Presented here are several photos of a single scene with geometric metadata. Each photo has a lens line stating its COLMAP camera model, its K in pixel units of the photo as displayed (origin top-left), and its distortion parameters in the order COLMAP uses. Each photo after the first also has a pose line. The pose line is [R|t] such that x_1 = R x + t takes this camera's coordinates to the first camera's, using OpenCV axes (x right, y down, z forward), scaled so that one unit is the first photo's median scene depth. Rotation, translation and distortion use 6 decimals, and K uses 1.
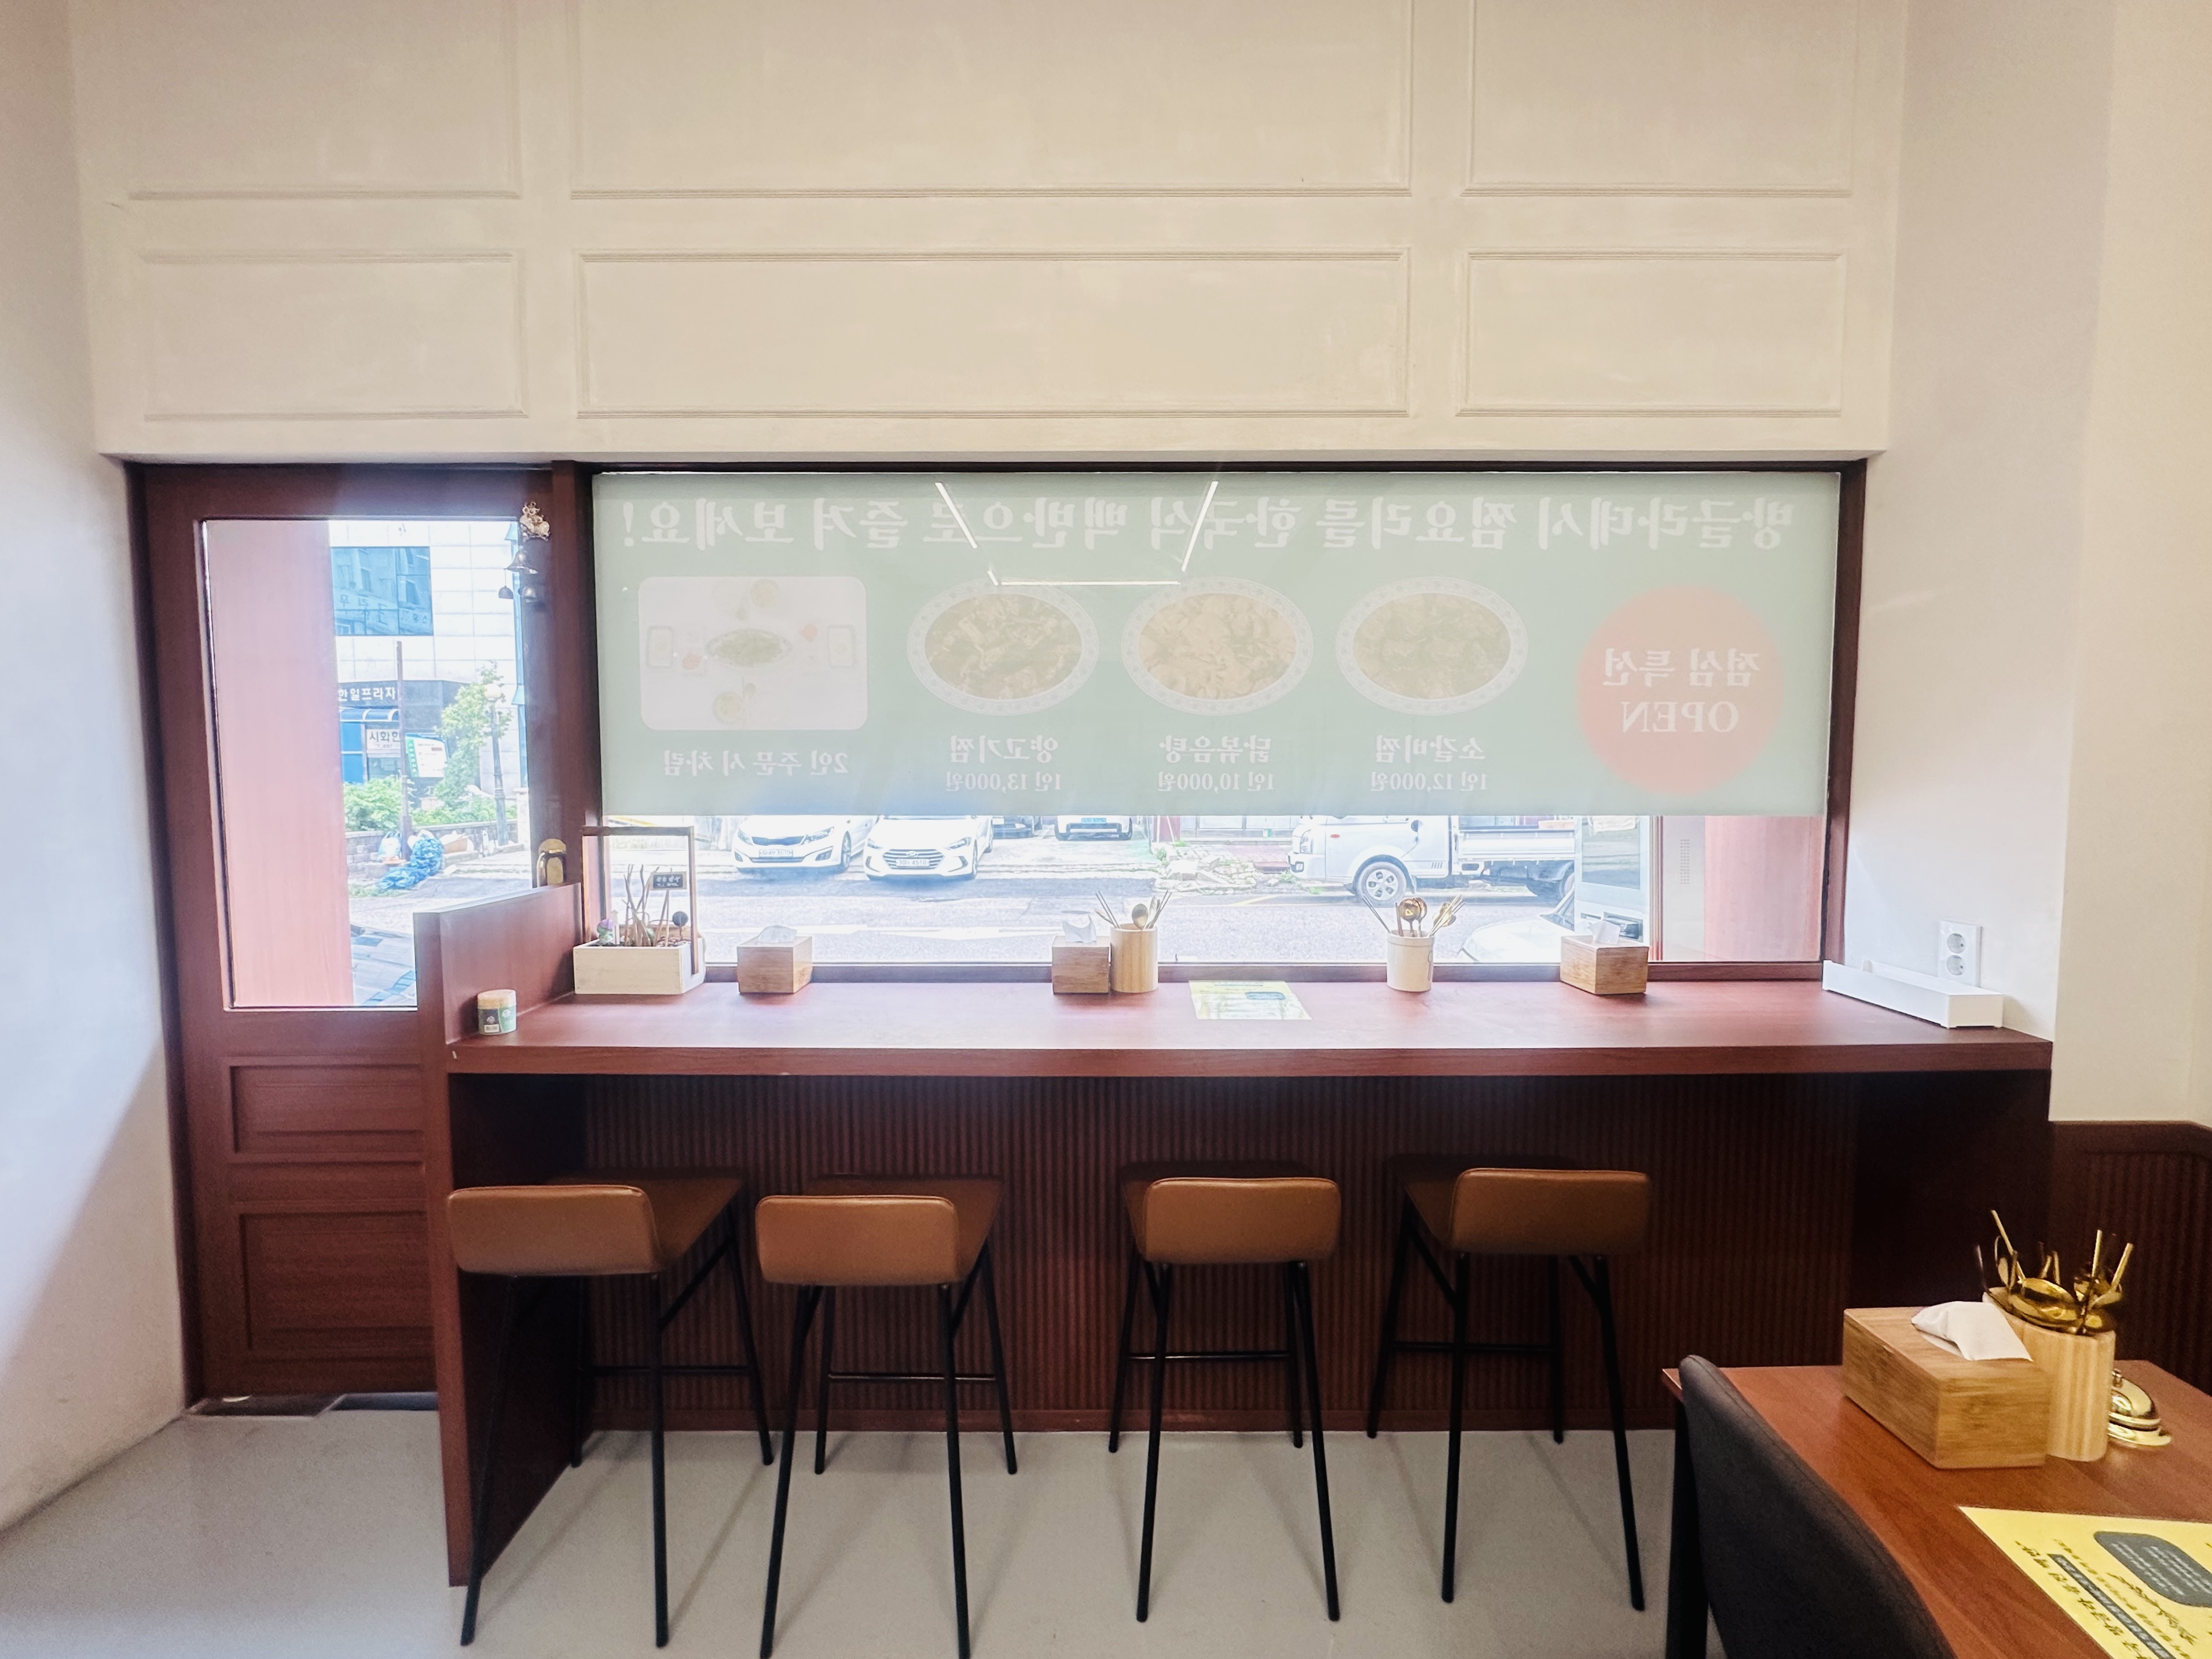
lens RADIAL K [[926.2, 0, 1088.9], [0, 926.2, 831.5], [0, 0, 1]] dist [-0.007942, 0.000909]
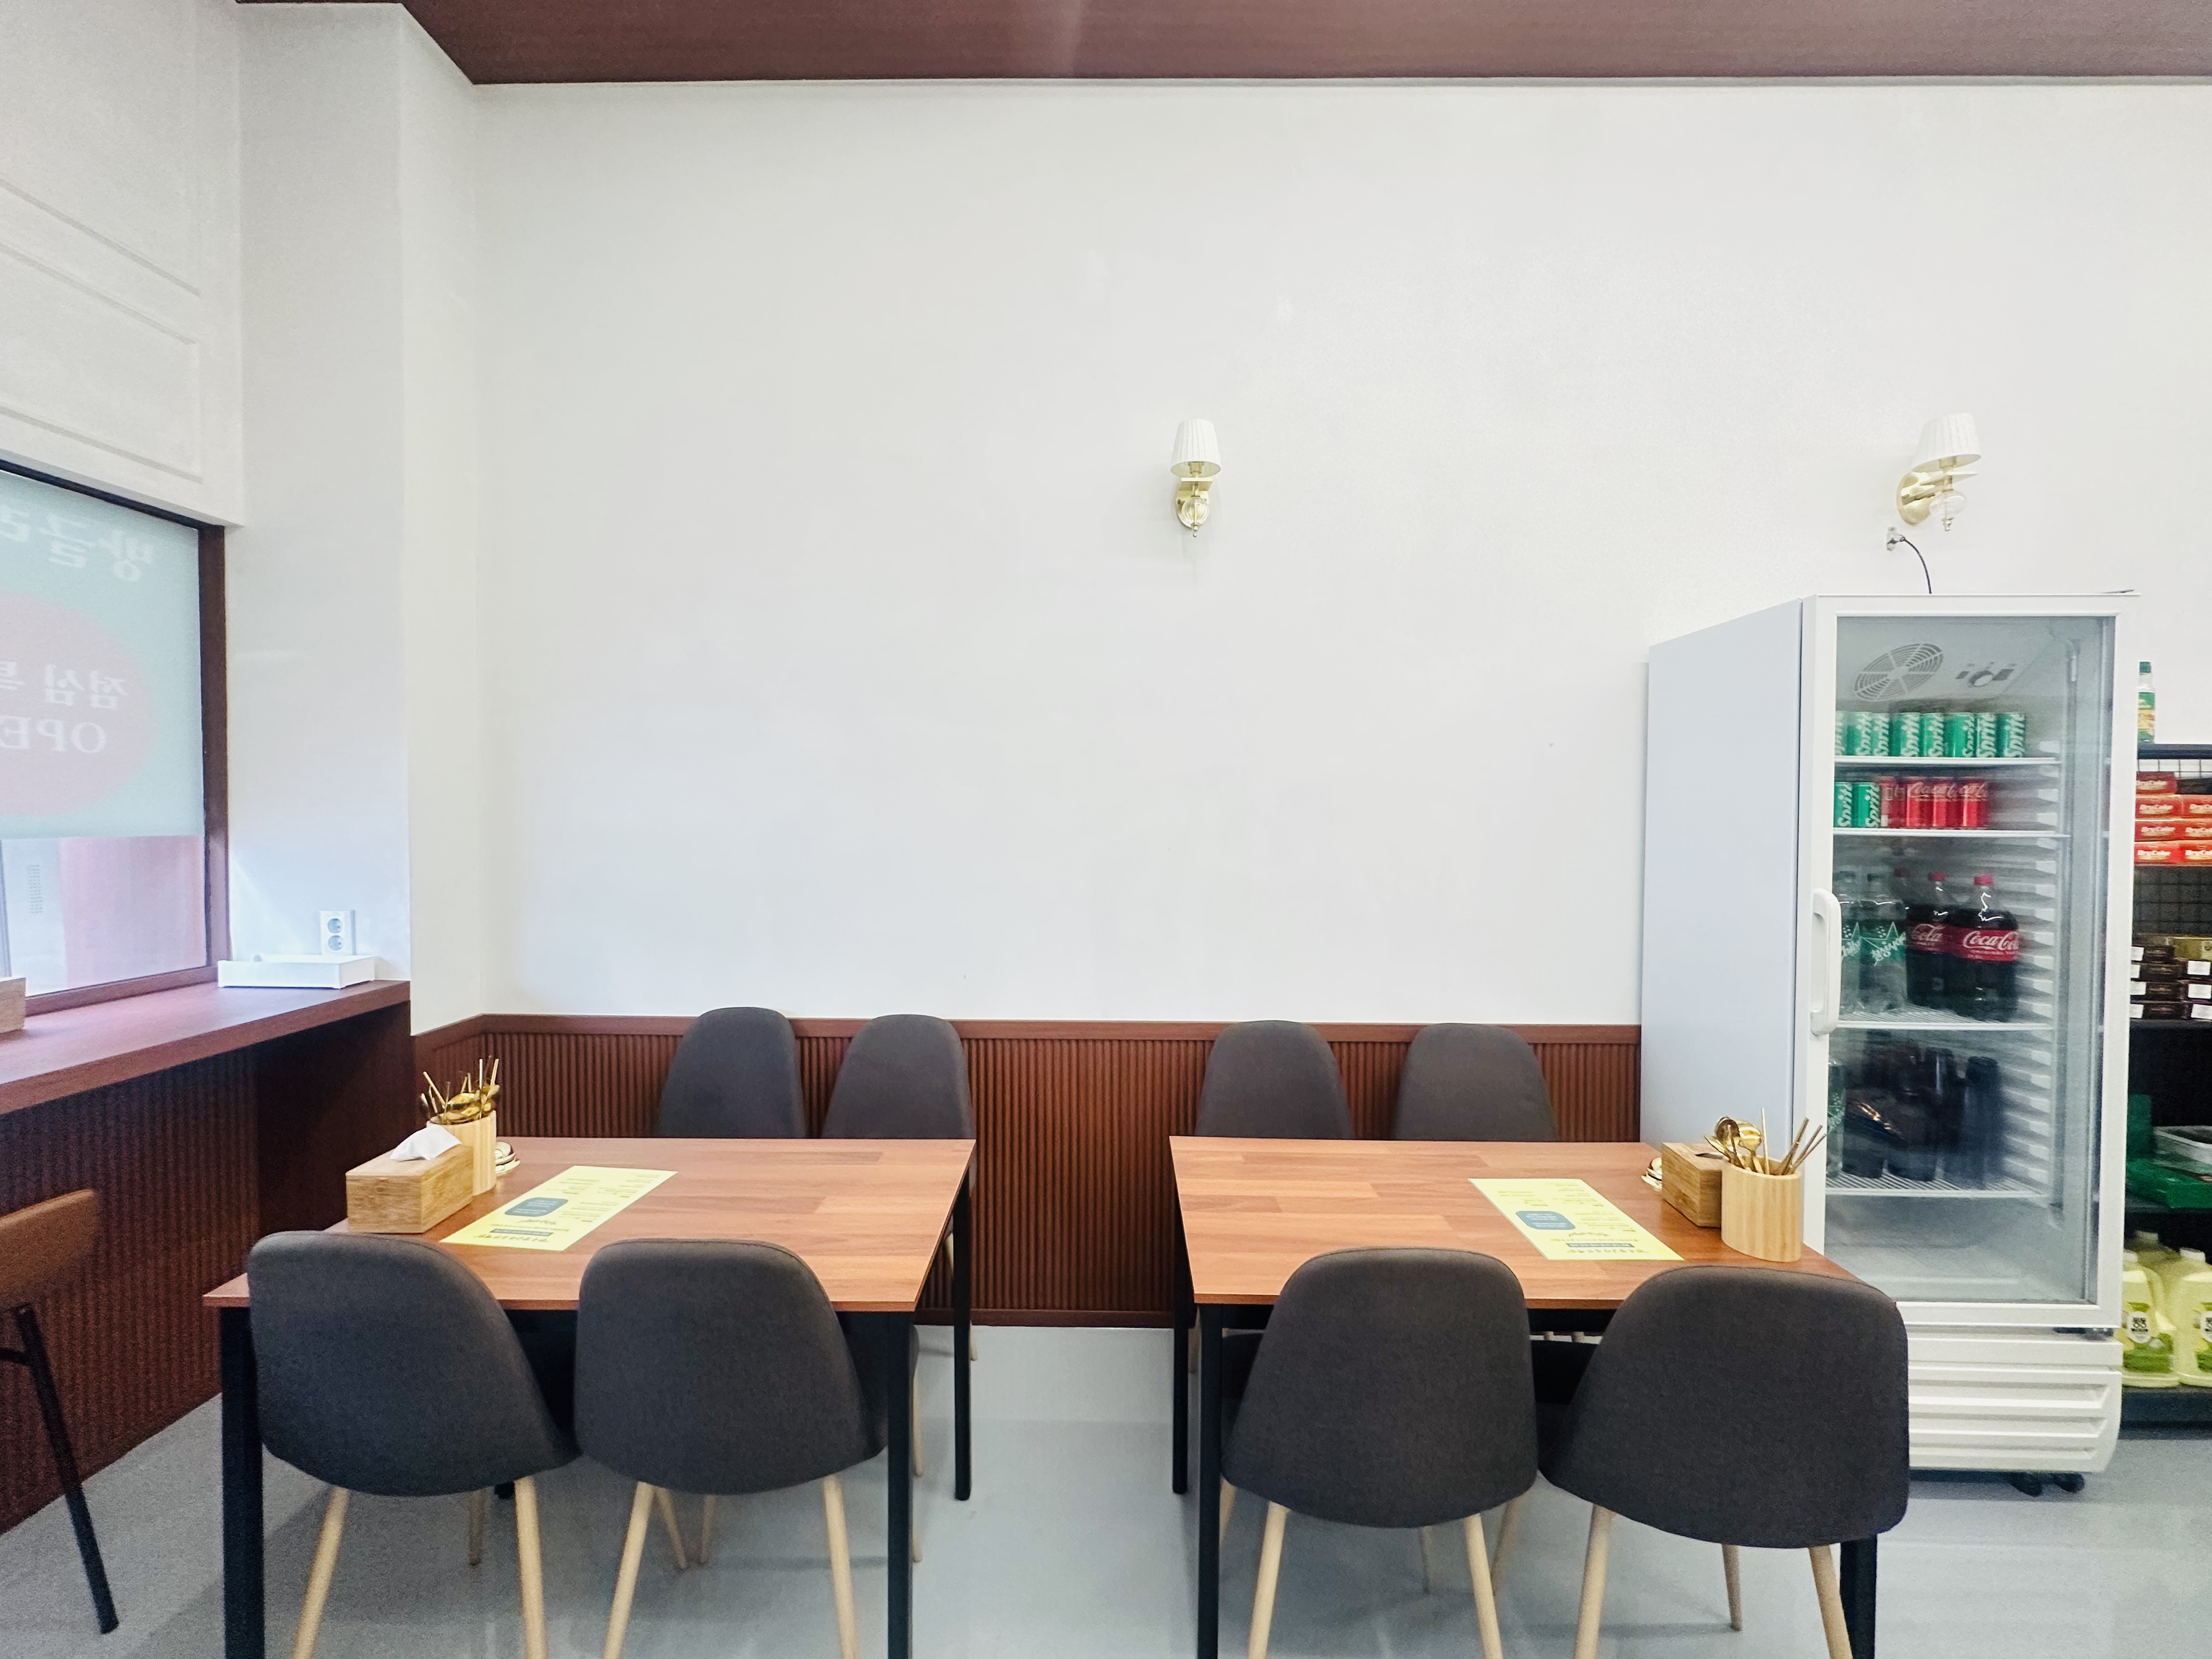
lens RADIAL K [[885.1, 0, 1106.0], [0, 885.1, 829.5], [0, 0, 1]] dist [-0.000692, 0.000432]
pose [[0.014441, -0.020840, 0.999679, -0.259434], [0.057876, 0.998124, 0.019971, 0.019376], [-0.998219, 0.057569, 0.015620, -0.107398]]
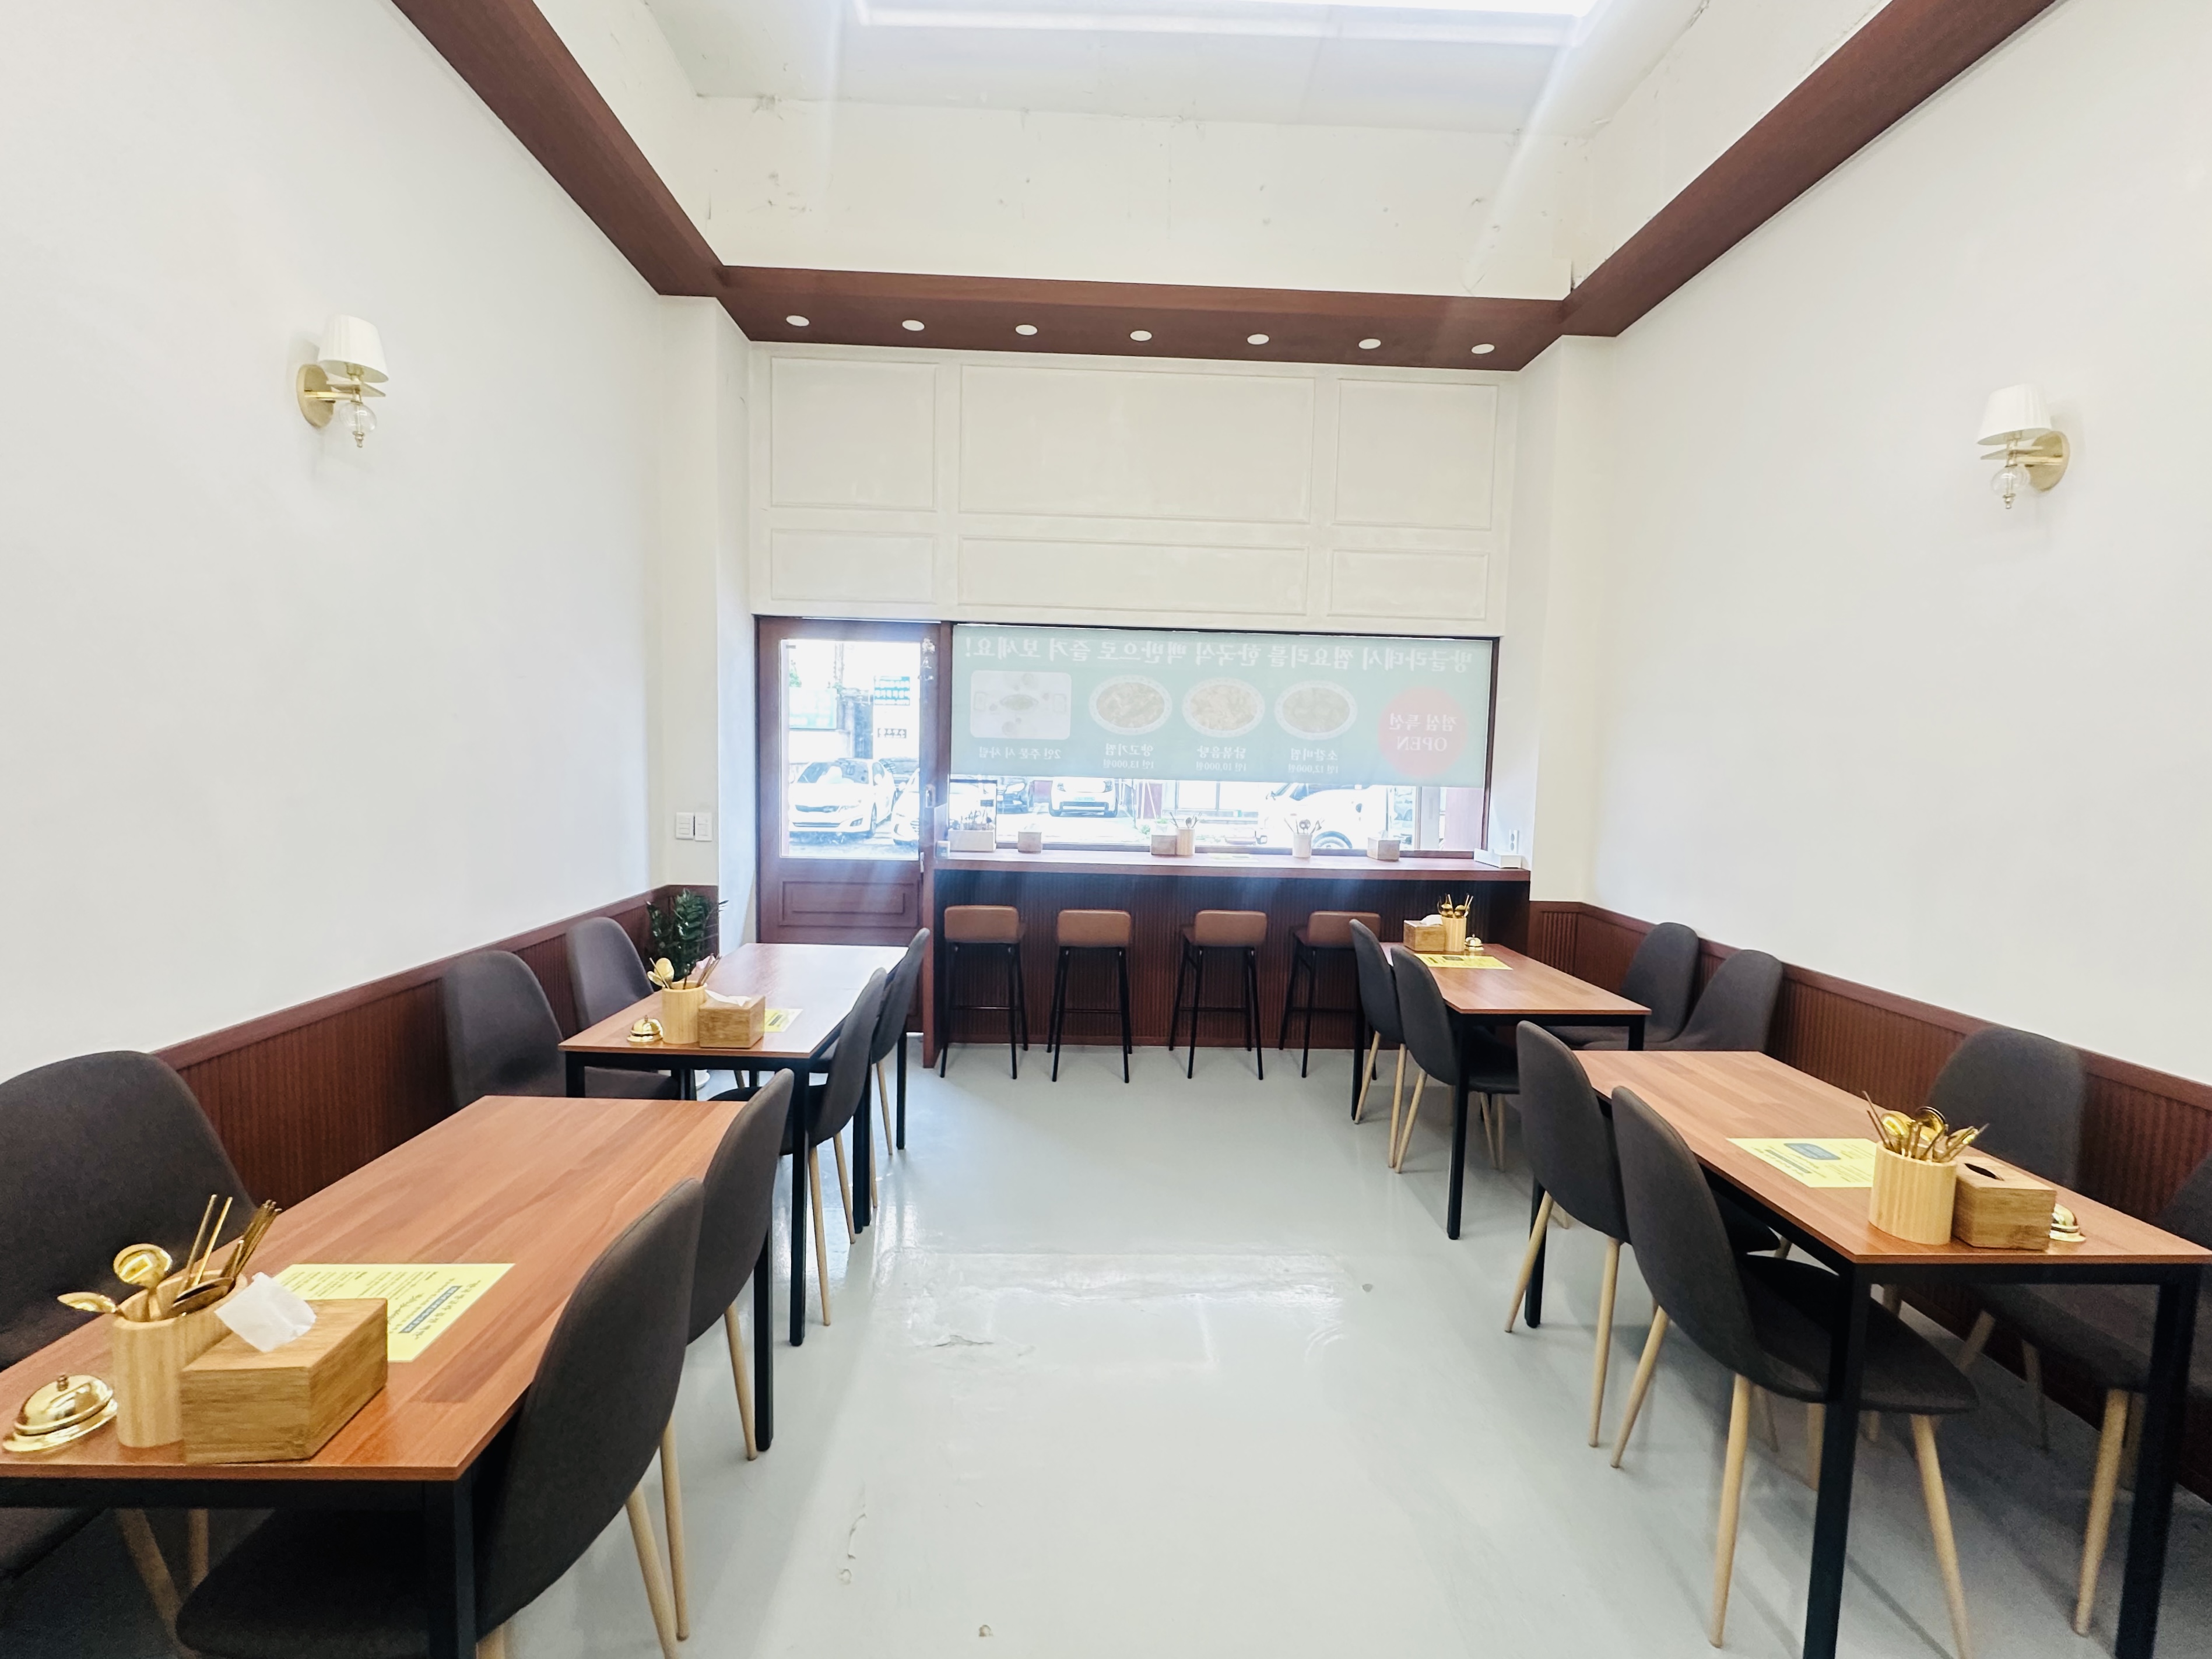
lens RADIAL K [[885.1, 0, 1106.0], [0, 885.1, 829.5], [0, 0, 1]] dist [-0.000692, 0.000432]
pose [[0.998779, 0.022468, 0.043996, -0.245688], [-0.023314, 0.999551, 0.018807, 0.068857], [-0.043554, -0.019810, 0.998855, -1.204132]]
